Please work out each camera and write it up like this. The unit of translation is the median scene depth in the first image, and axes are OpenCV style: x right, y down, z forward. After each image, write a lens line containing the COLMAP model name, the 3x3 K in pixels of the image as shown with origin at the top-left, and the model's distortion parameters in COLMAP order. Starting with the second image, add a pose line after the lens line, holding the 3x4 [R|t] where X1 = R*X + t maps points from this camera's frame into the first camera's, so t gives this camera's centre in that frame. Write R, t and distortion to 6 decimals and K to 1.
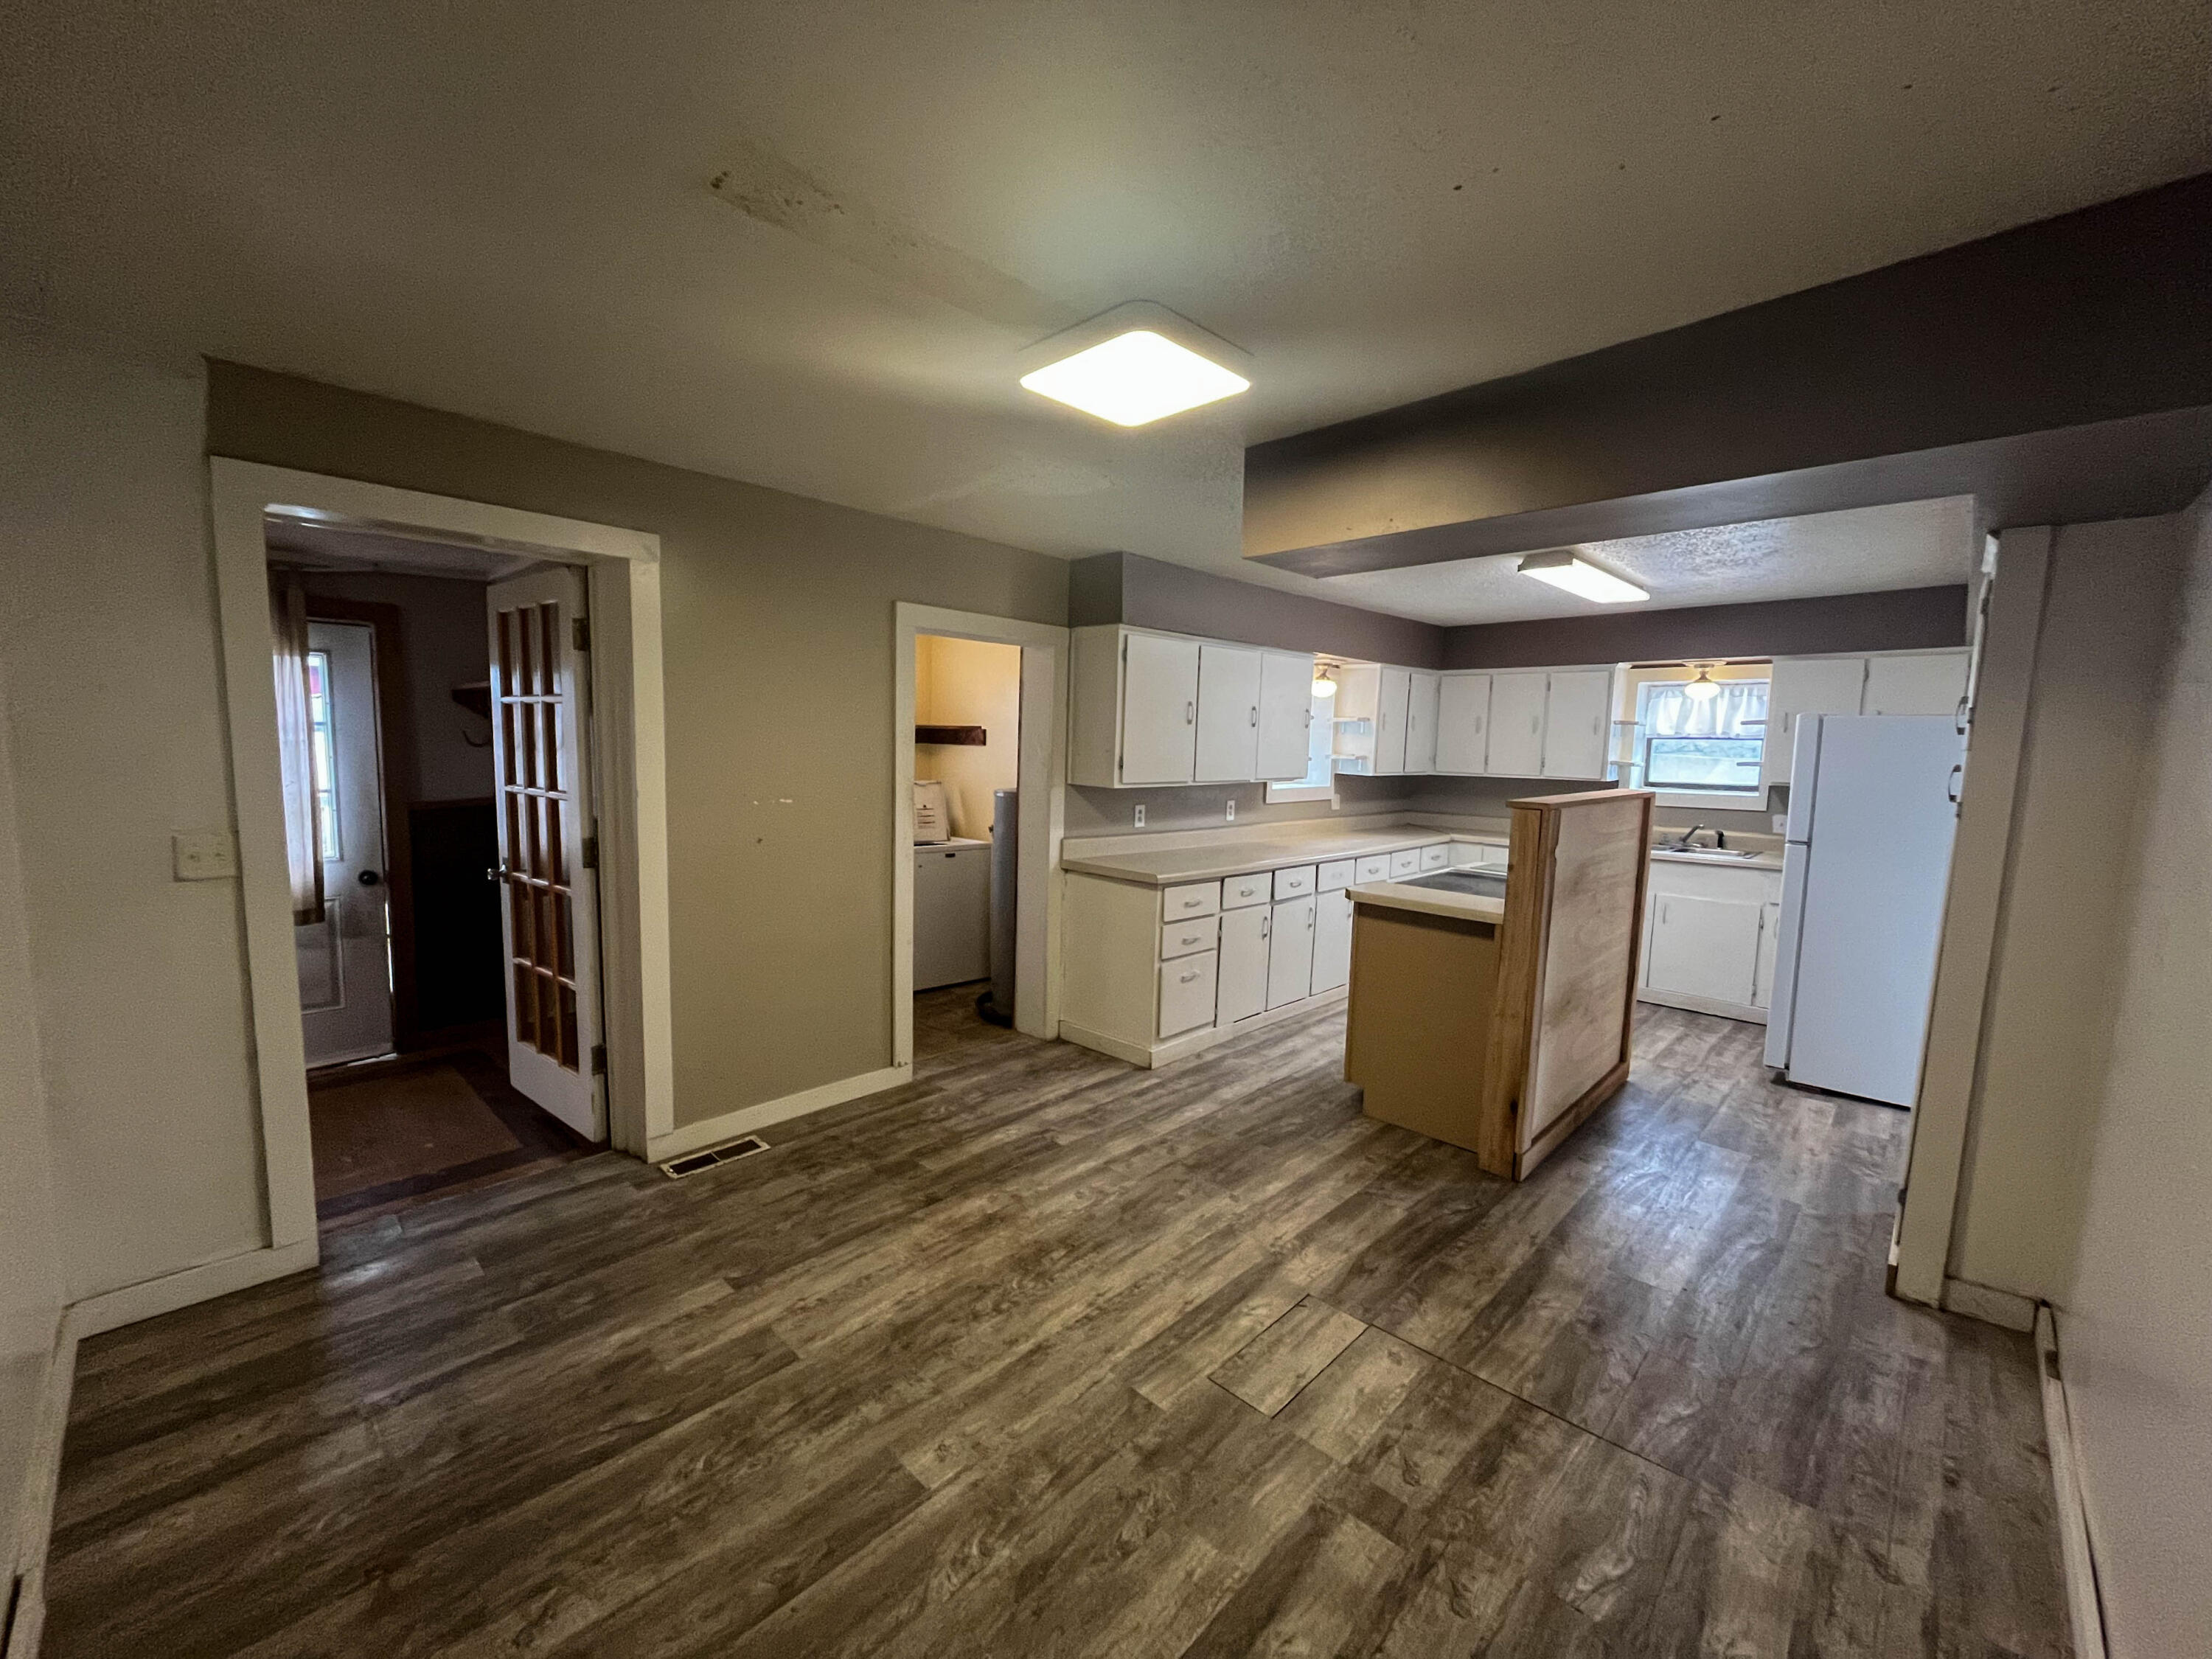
lens RADIAL K [[893.7, 0, 1100.6], [0, 893.7, 842.2], [0, 0, 1]] dist [-0.003289, -0.000454]
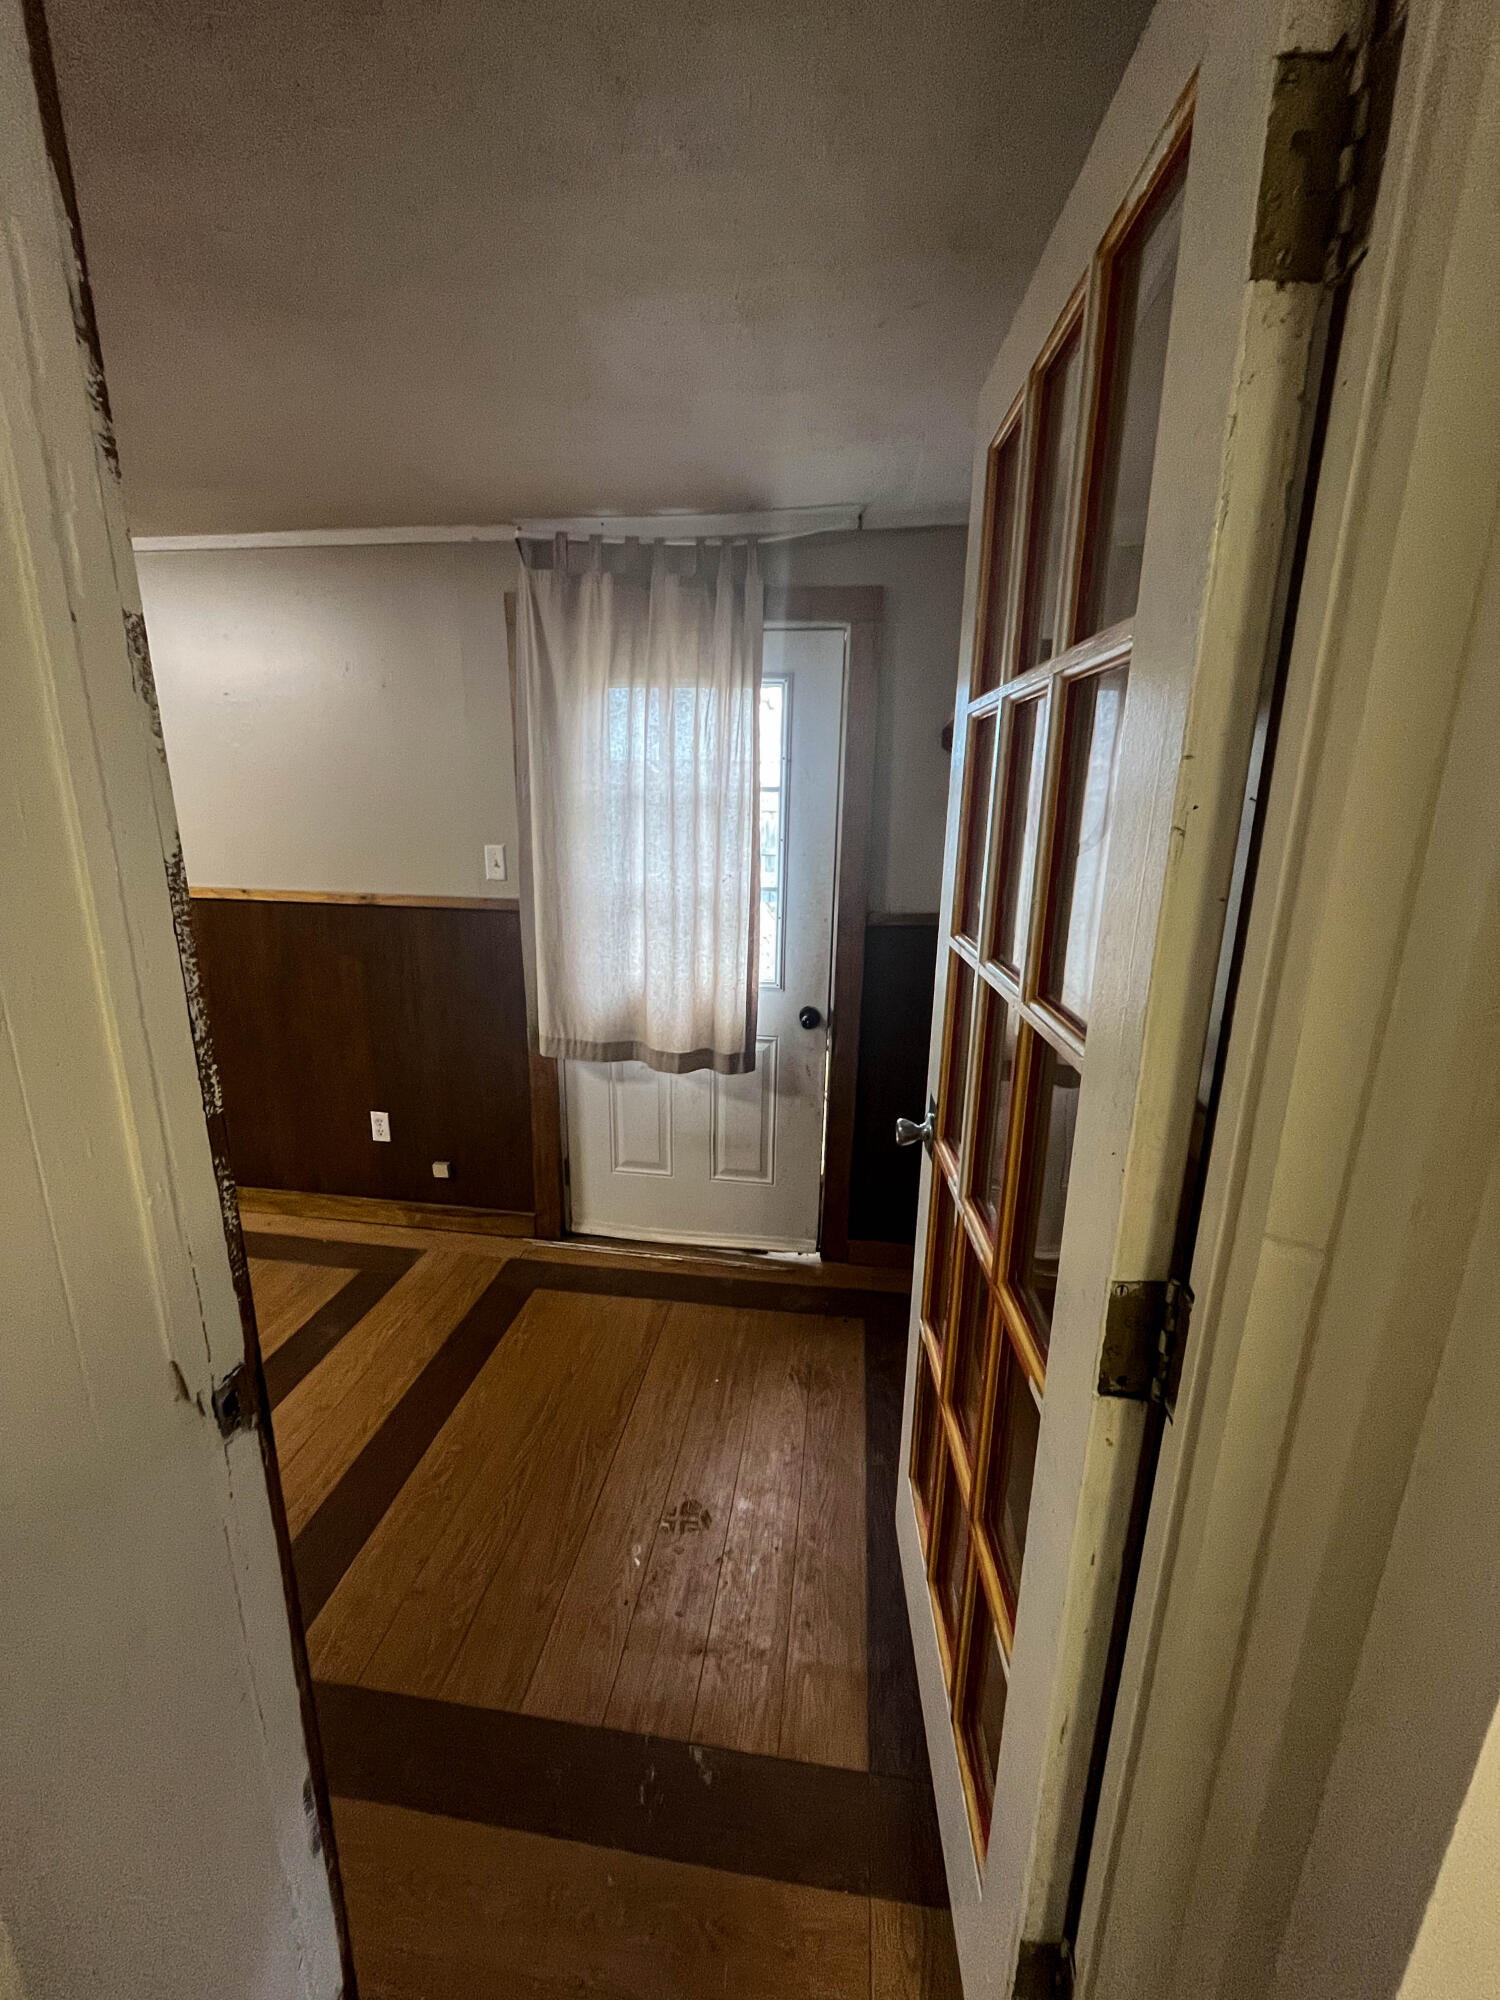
lens RADIAL K [[808.0, 0, 750.4], [0, 808.0, 1000.6], [0, 0, 1]] dist [-0.003289, -0.000454]
pose [[0.586016, 0.187690, -0.788263, -0.394499], [-0.095855, 0.982031, 0.162566, -0.077862], [0.804610, -0.019708, 0.593476, 0.652595]]
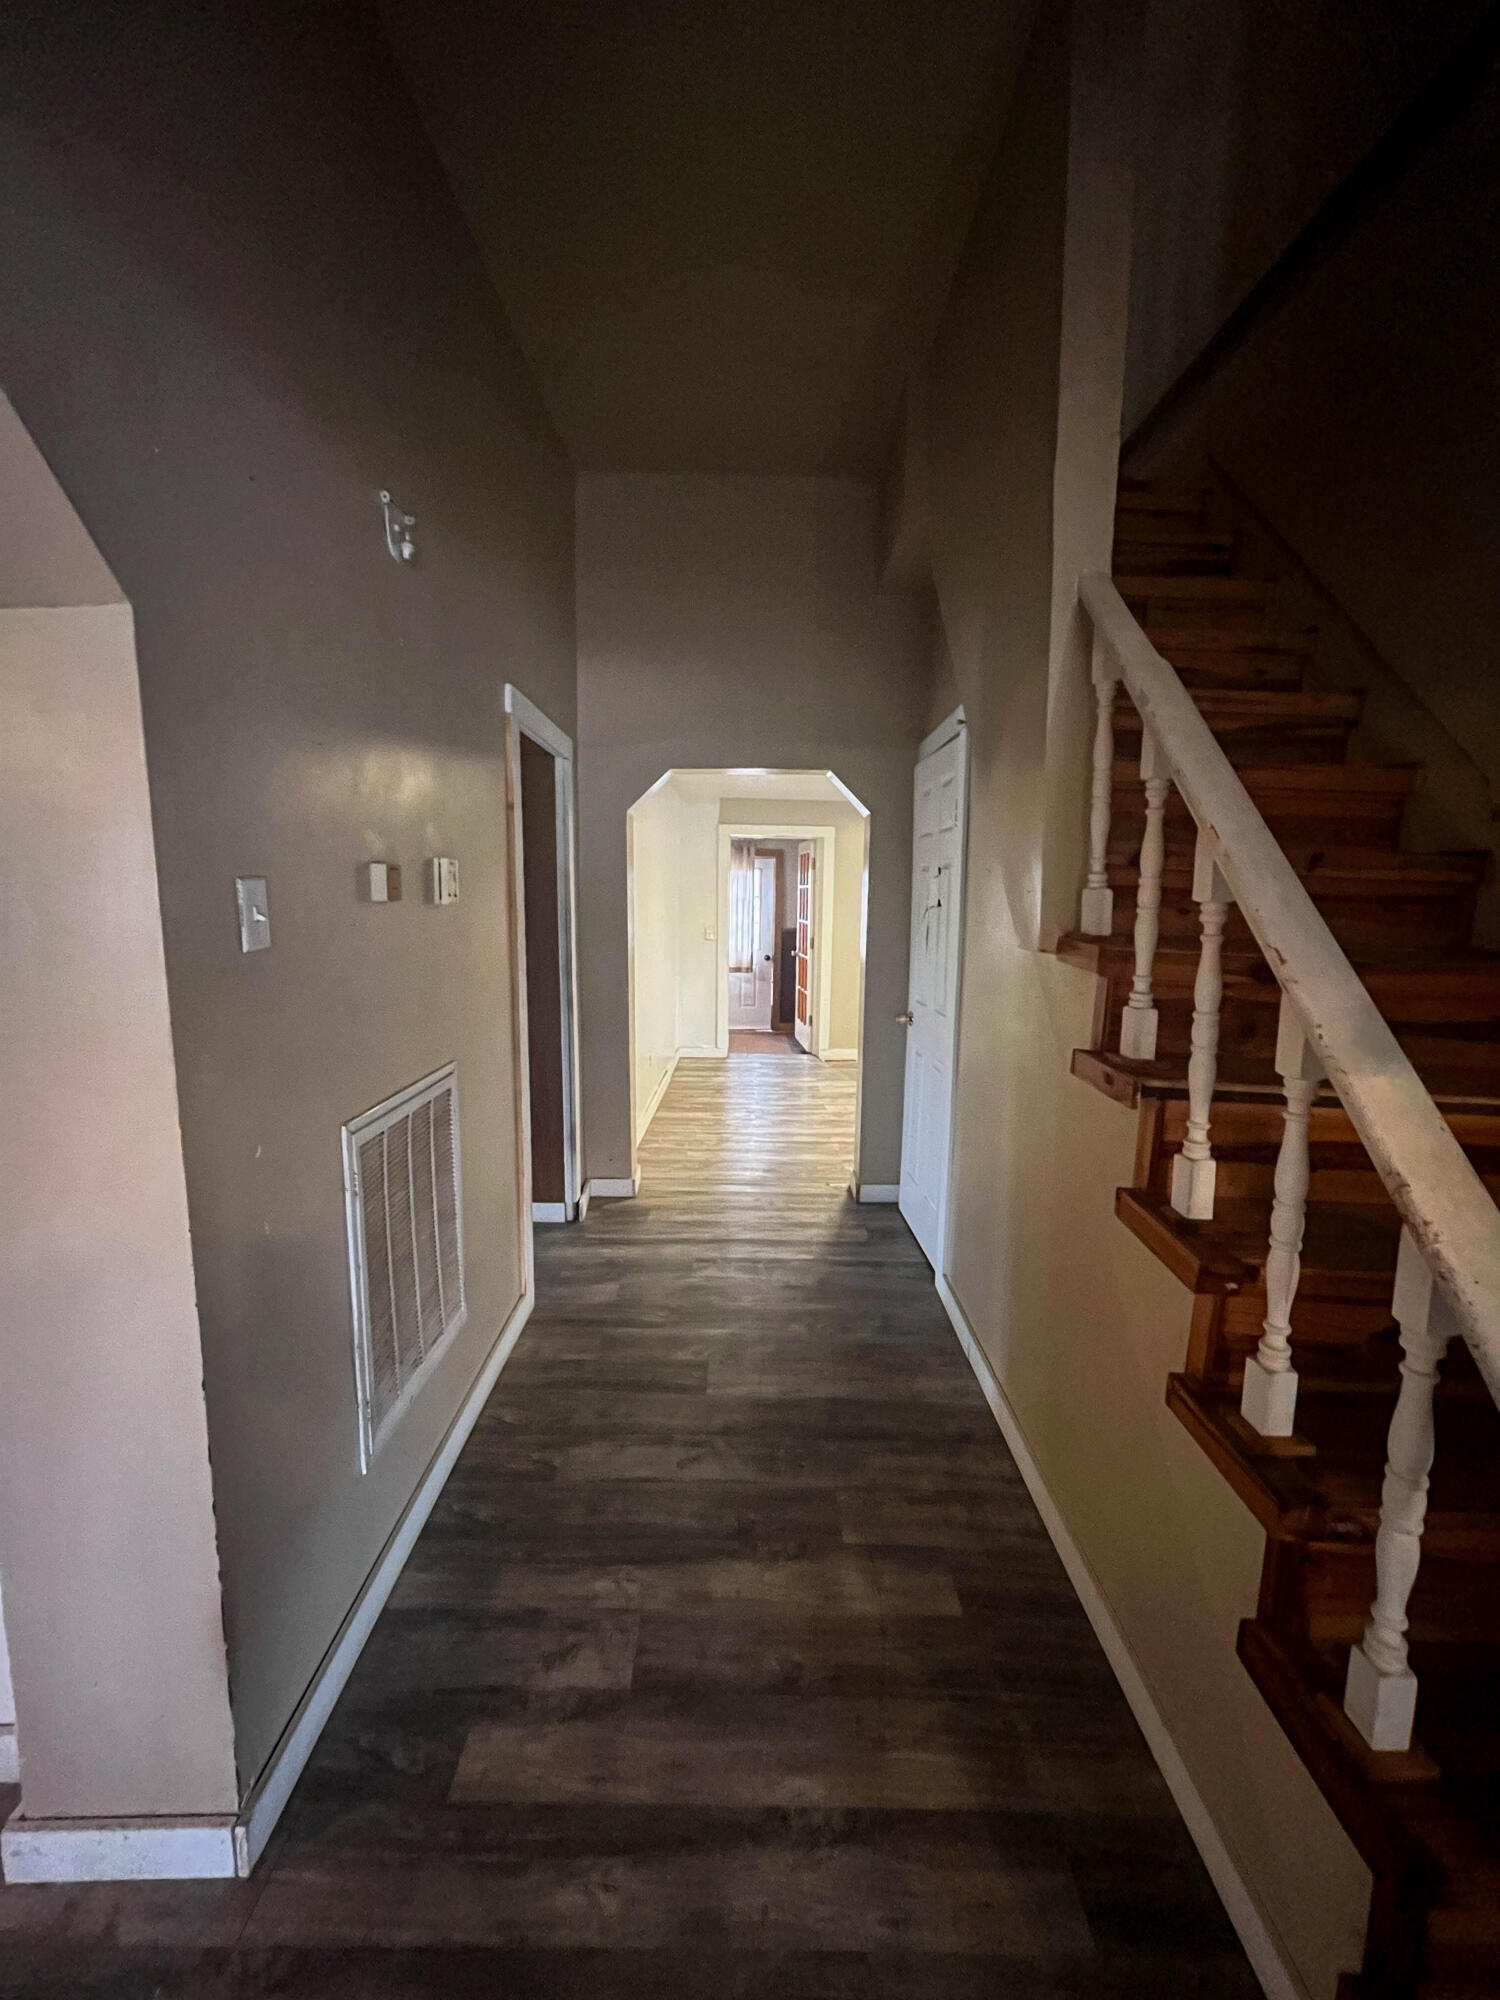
lens RADIAL K [[808.0, 0, 755.0], [0, 808.0, 1002.4], [0, 0, 1]] dist [-0.003289, -0.000454]
pose [[0.699021, 0.079037, -0.710720, 0.867029], [-0.074496, 0.996514, 0.037550, 0.090318], [0.711210, 0.026698, 0.702472, -0.688976]]
